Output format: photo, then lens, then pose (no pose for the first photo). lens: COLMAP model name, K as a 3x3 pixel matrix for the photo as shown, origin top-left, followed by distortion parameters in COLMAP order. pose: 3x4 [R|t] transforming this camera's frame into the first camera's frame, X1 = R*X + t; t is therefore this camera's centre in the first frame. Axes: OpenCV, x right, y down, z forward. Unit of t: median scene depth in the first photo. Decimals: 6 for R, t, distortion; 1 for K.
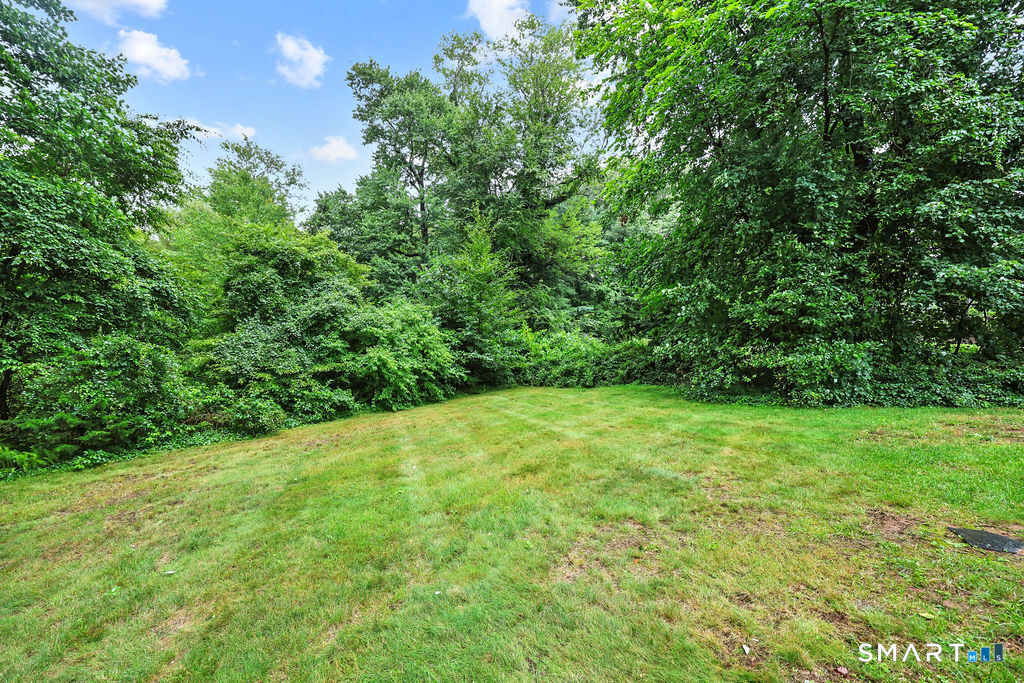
lens RADIAL K [[412.7, 0, 512.0], [0, 412.7, 341.5], [0, 0, 1]] dist [0.001351, 0.000110]
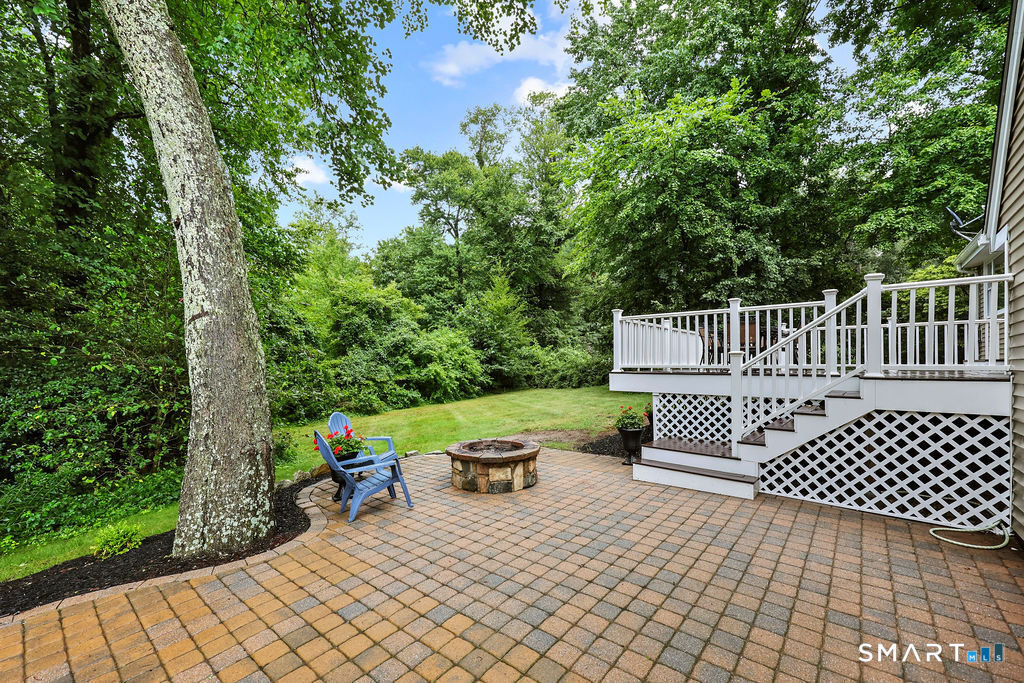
lens RADIAL K [[419.8, 0, 506.0], [0, 419.8, 366.3], [0, 0, 1]] dist [0.000172, 0.000085]
pose [[0.994895, -0.016293, -0.099595, 0.086477], [0.020494, 0.998936, 0.041305, -0.028461], [0.098816, -0.043135, 0.994170, -0.448985]]
